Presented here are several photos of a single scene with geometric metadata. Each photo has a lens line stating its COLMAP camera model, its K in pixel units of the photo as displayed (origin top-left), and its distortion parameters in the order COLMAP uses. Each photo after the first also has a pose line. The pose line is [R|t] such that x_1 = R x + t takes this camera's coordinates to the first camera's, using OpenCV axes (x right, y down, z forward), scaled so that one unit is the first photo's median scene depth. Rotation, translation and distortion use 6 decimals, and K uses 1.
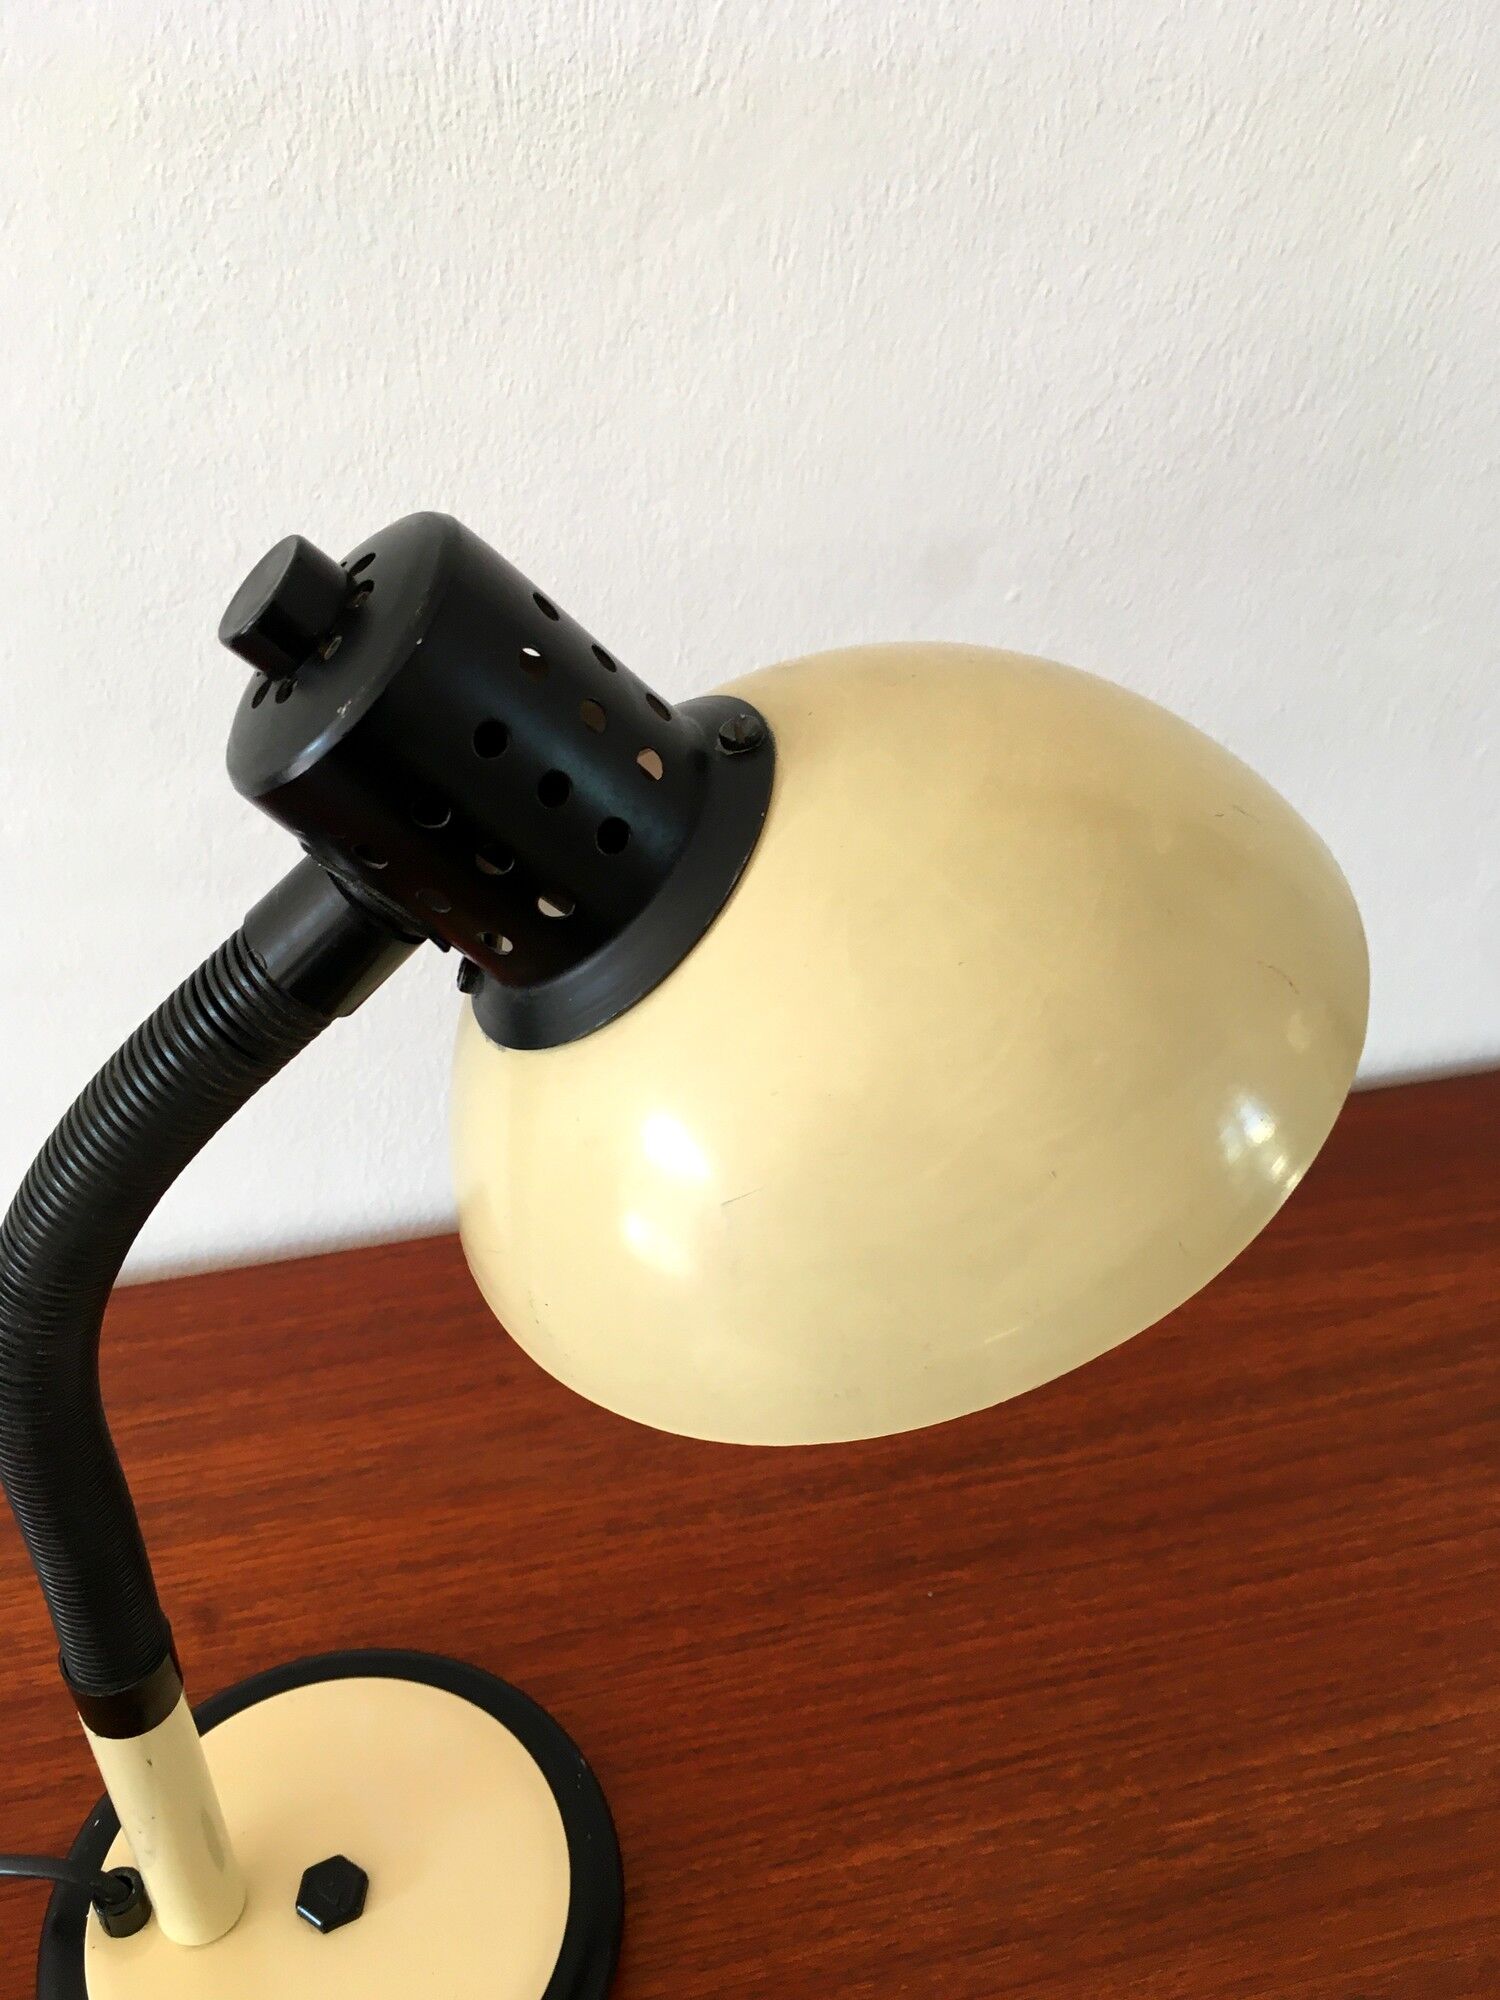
lens RADIAL K [[1812.6, 0, 757.8], [0, 1812.6, 1013.2], [0, 0, 1]] dist [0.068866, -0.105222]
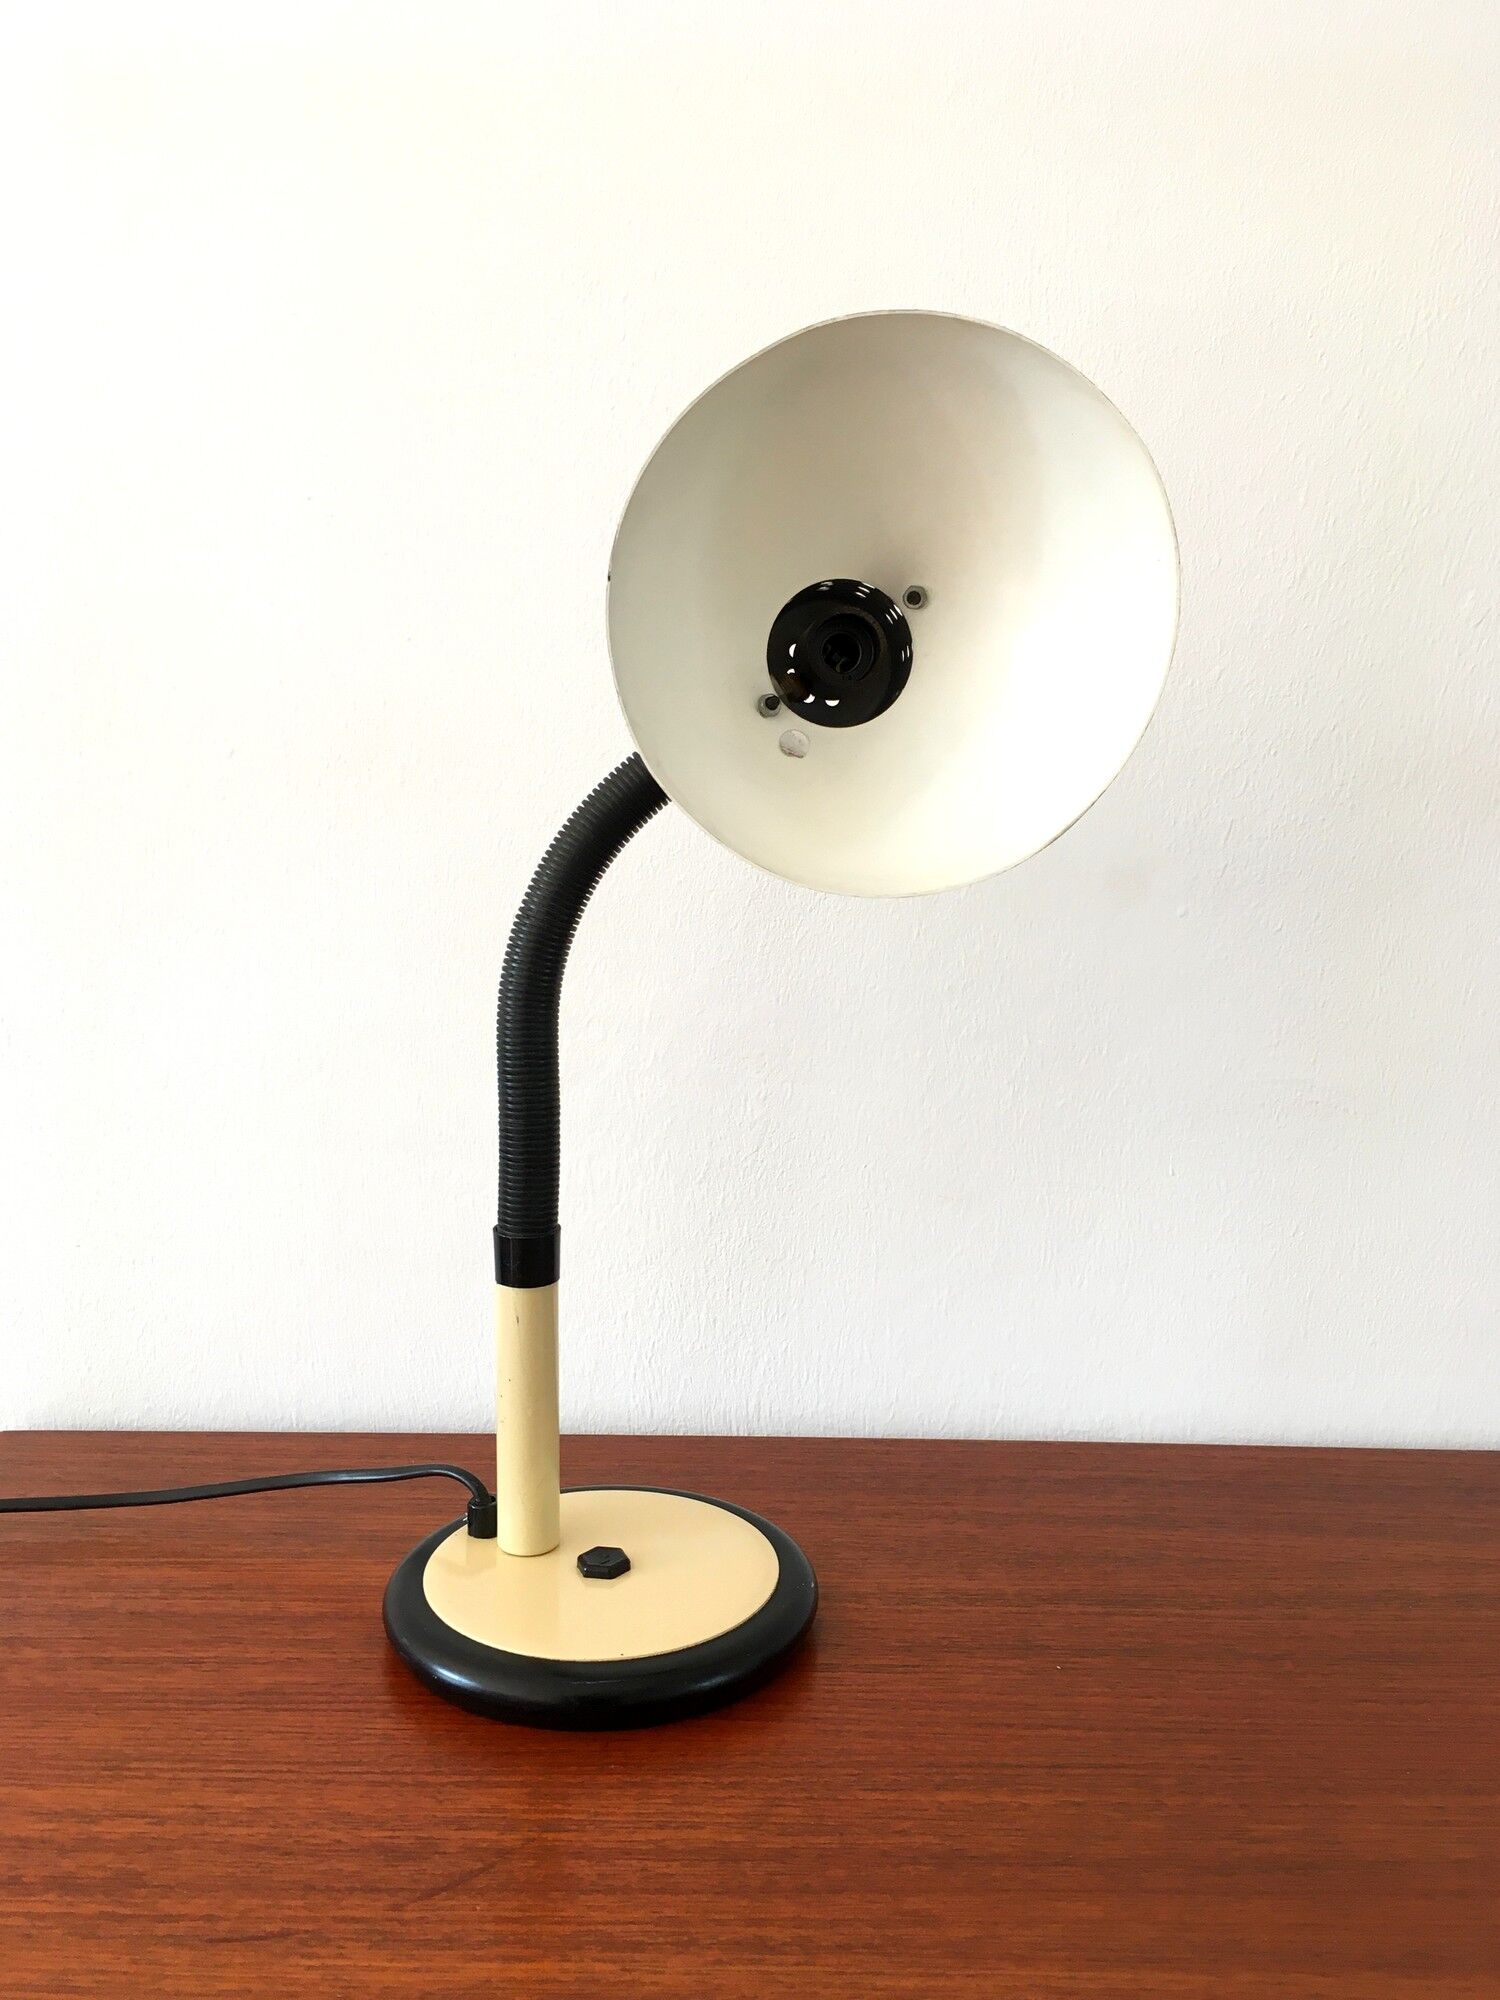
lens RADIAL K [[1812.6, 0, 751.8], [0, 1812.6, 1002.1], [0, 0, 1]] dist [0.068866, -0.105222]
pose [[0.968743, 0.026819, -0.246612, 0.181605], [-0.144452, 0.869188, -0.472912, 0.534207], [0.201669, 0.493754, 0.845894, -0.139895]]
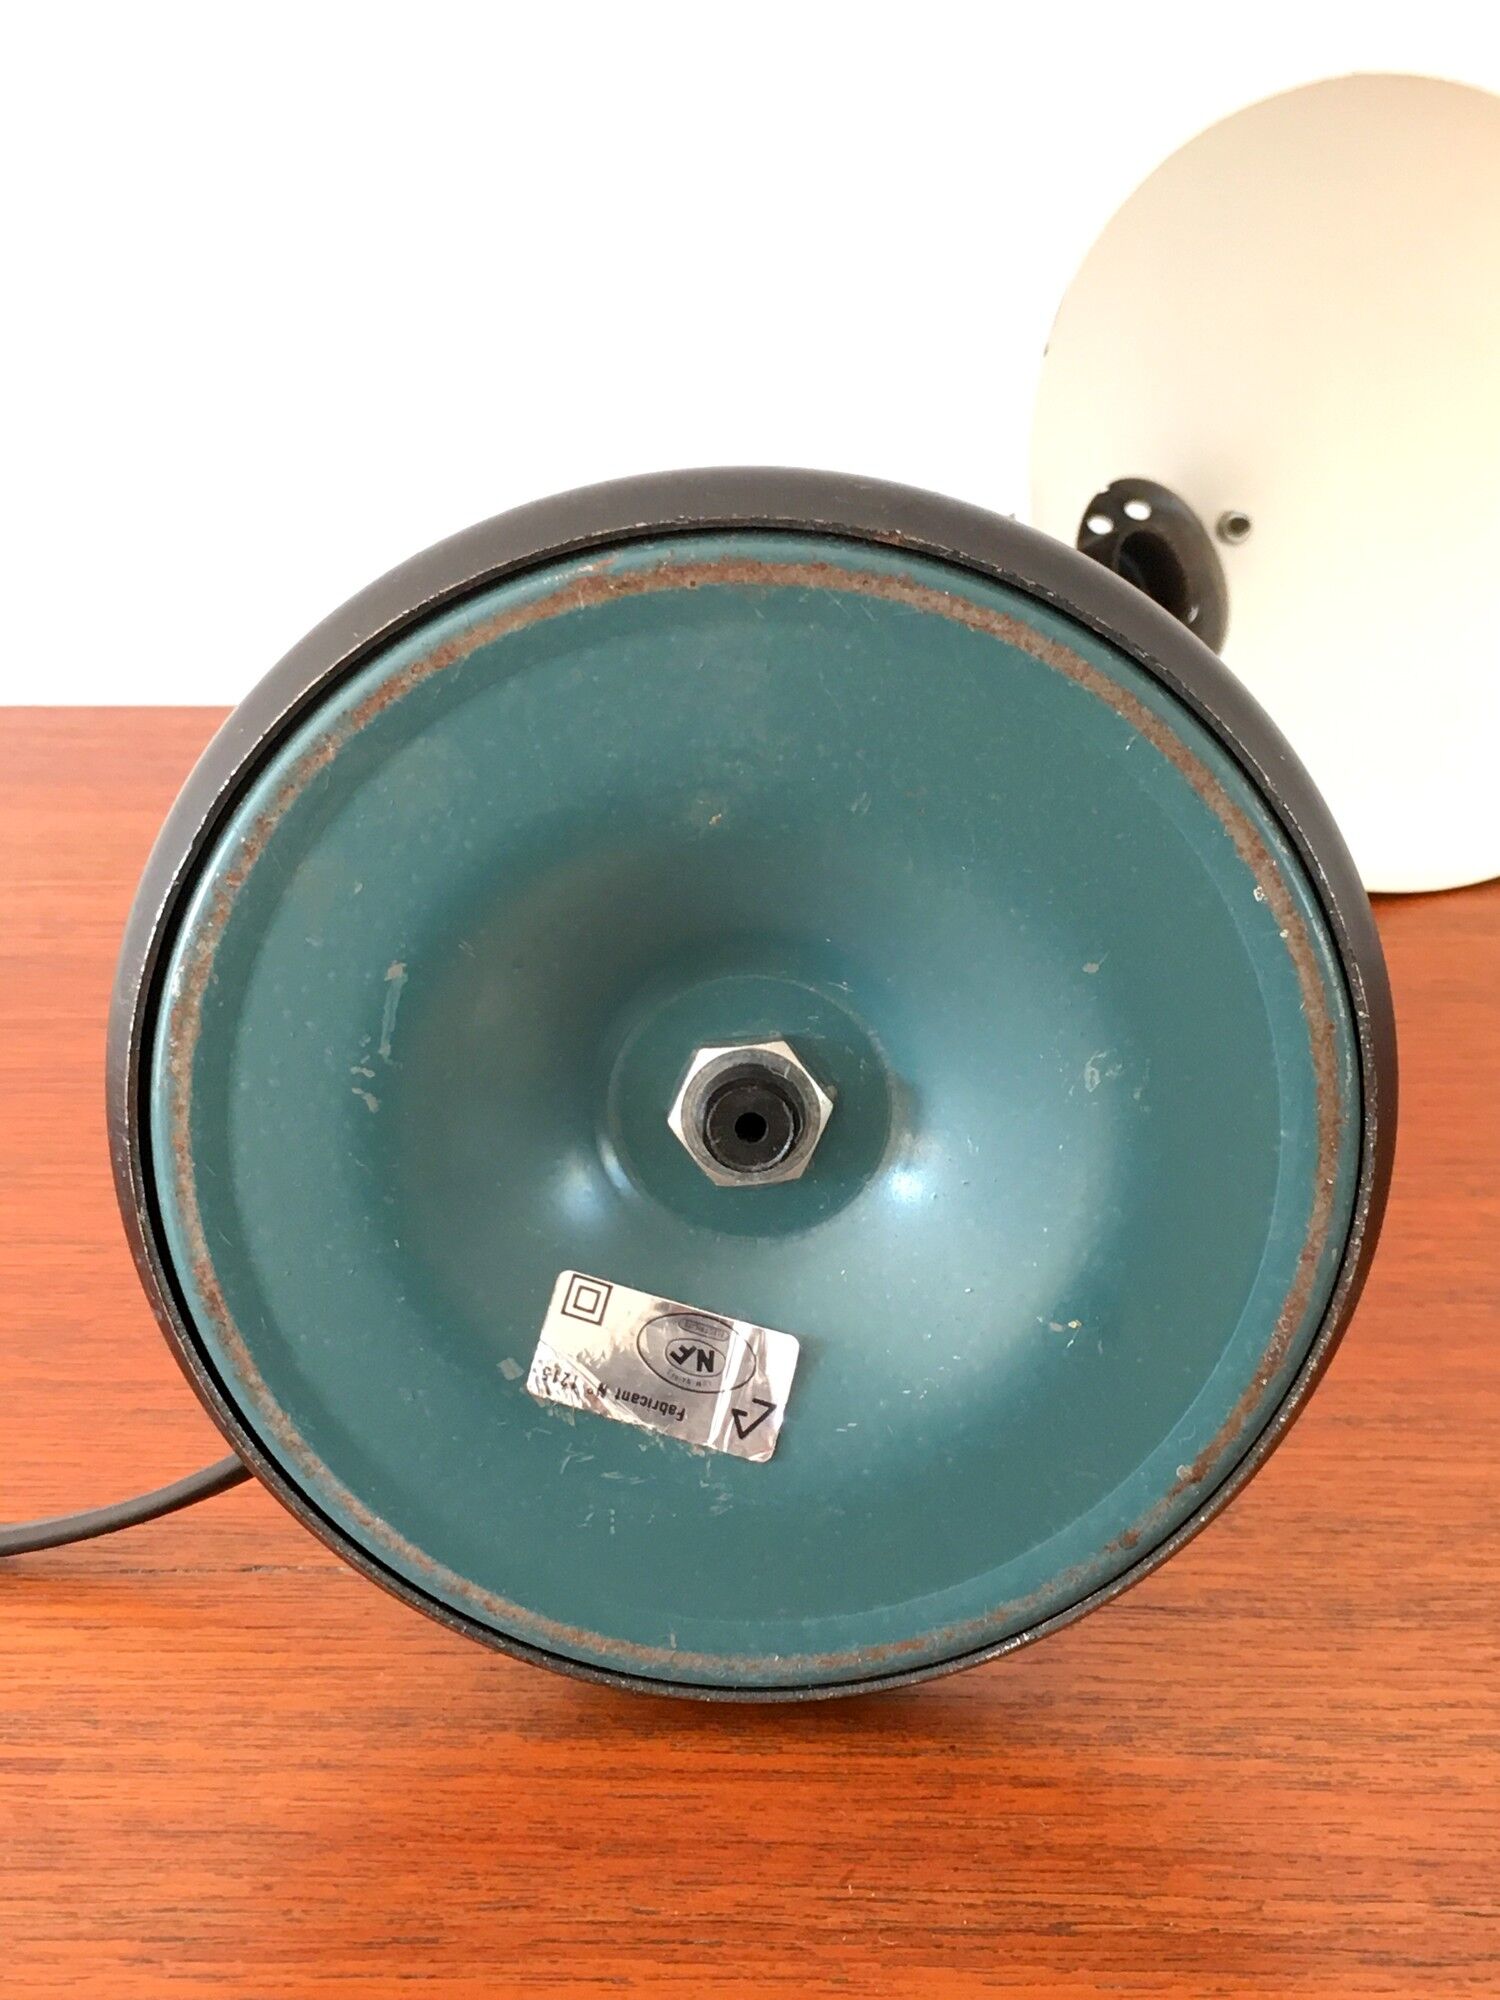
lens RADIAL K [[2980.9, 0, 754.9], [0, 2980.9, 1011.4], [0, 0, 1]] dist [0.052232, 0.000000]
pose [[0.960690, 0.078938, -0.266164, 0.073595], [-0.142064, 0.963473, -0.227020, 0.603232], [0.238521, 0.255909, 0.936813, 0.019935]]
